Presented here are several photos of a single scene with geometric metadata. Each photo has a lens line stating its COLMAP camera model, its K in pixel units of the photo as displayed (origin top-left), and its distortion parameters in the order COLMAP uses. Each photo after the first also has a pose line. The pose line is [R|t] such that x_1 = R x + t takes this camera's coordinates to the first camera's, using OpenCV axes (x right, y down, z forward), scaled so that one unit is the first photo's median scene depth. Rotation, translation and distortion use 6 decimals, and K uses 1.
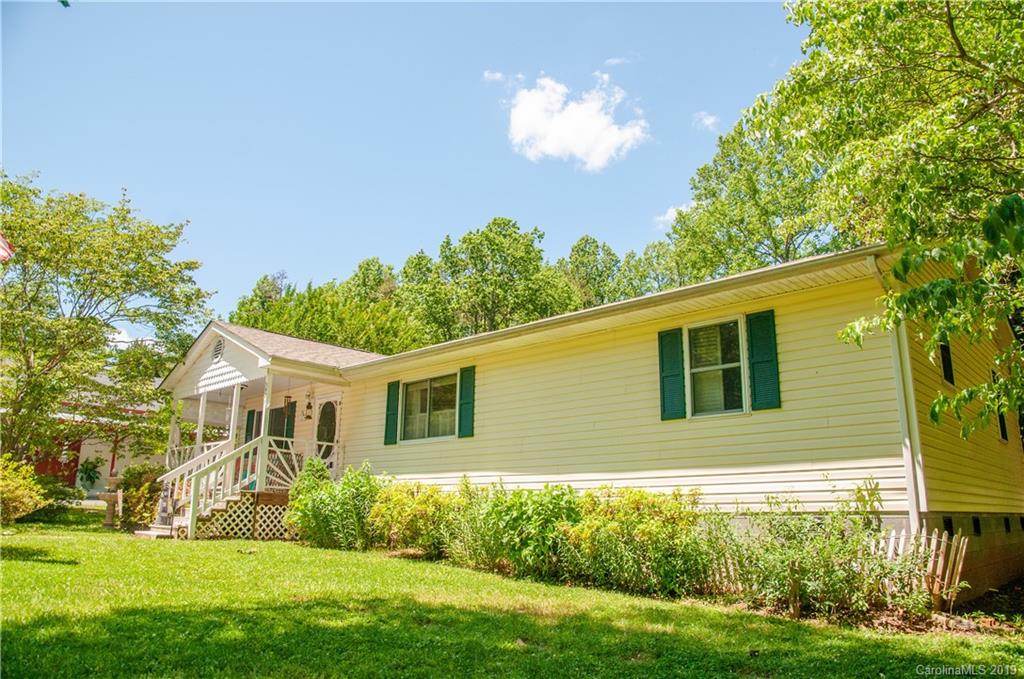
lens RADIAL K [[703.5, 0, 509.2], [0, 703.5, 343.9], [0, 0, 1]] dist [-0.104658, 0.068998]
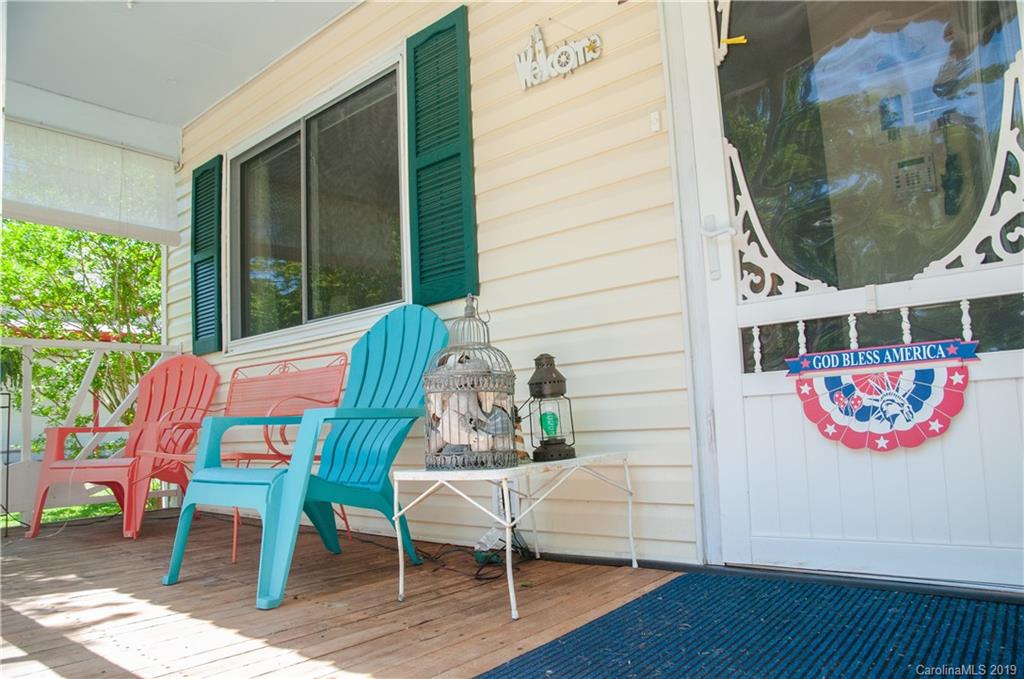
lens RADIAL K [[703.5, 0, 509.2], [0, 703.5, 343.9], [0, 0, 1]] dist [-0.104658, 0.068998]
pose [[0.997357, -0.056636, 0.045506, -0.050966], [0.050259, 0.990137, 0.130780, 0.114388], [-0.052464, -0.128147, 0.990367, 0.745734]]
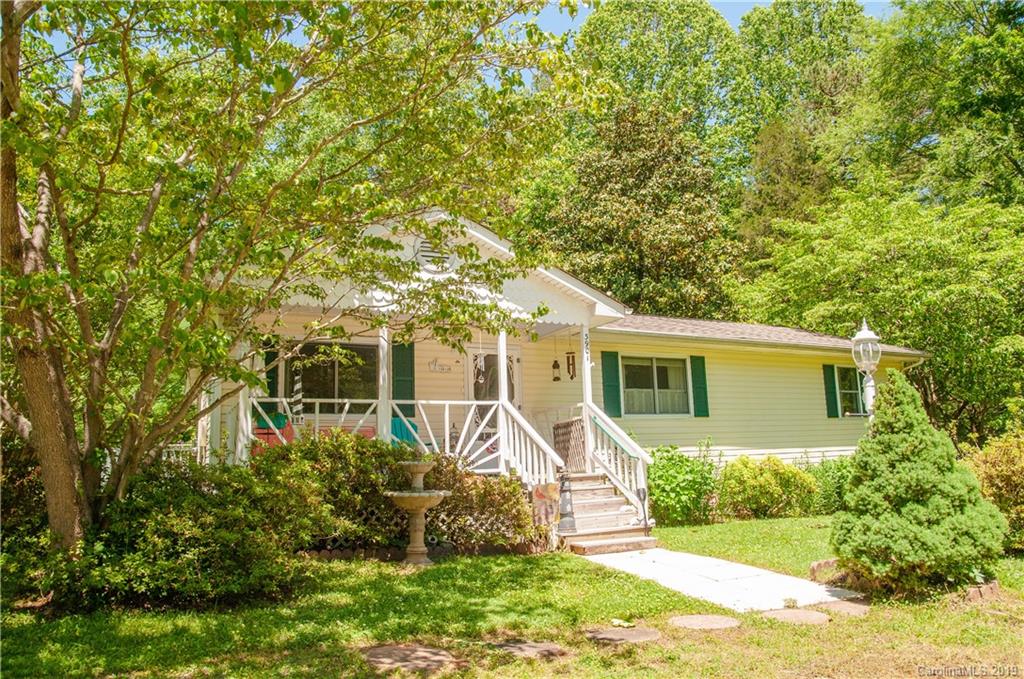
lens RADIAL K [[703.5, 0, 509.2], [0, 703.5, 343.9], [0, 0, 1]] dist [-0.104658, 0.068998]
pose [[0.325315, 0.127002, 0.937038, -1.236352], [-0.196600, 0.978370, -0.064350, 0.148044], [-0.924942, -0.163288, 0.343247, 0.896545]]
